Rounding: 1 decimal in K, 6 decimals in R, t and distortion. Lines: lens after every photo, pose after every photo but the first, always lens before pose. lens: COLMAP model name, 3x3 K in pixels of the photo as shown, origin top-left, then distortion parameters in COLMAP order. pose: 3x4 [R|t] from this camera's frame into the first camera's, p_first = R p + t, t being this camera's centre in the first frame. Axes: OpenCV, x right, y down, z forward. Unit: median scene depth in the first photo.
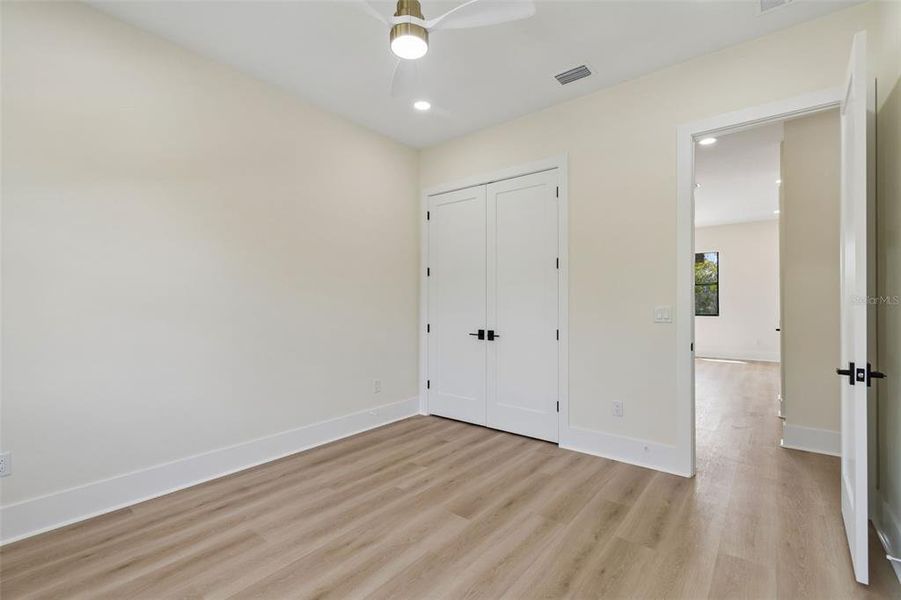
lens RADIAL K [[401.1, 0, 461.2], [0, 401.1, 300.5], [0, 0, 1]] dist [0.002204, 0.000046]
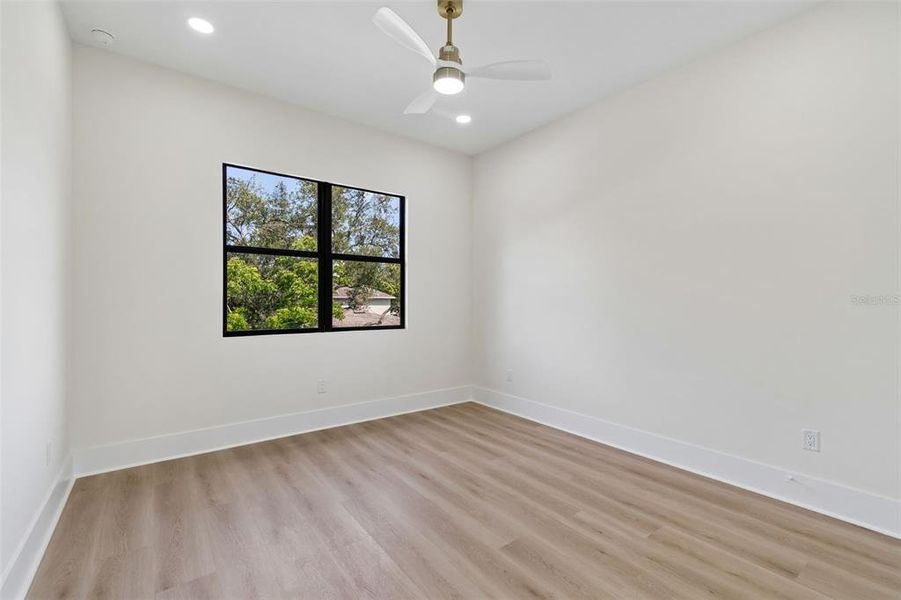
lens RADIAL K [[401.1, 0, 461.2], [0, 401.1, 300.5], [0, 0, 1]] dist [0.002204, 0.000046]
pose [[-0.251382, 0.002437, -0.967885, 0.755906], [0.002007, 0.999996, 0.001997, -0.001489], [0.967886, -0.001440, -0.251386, 0.965785]]
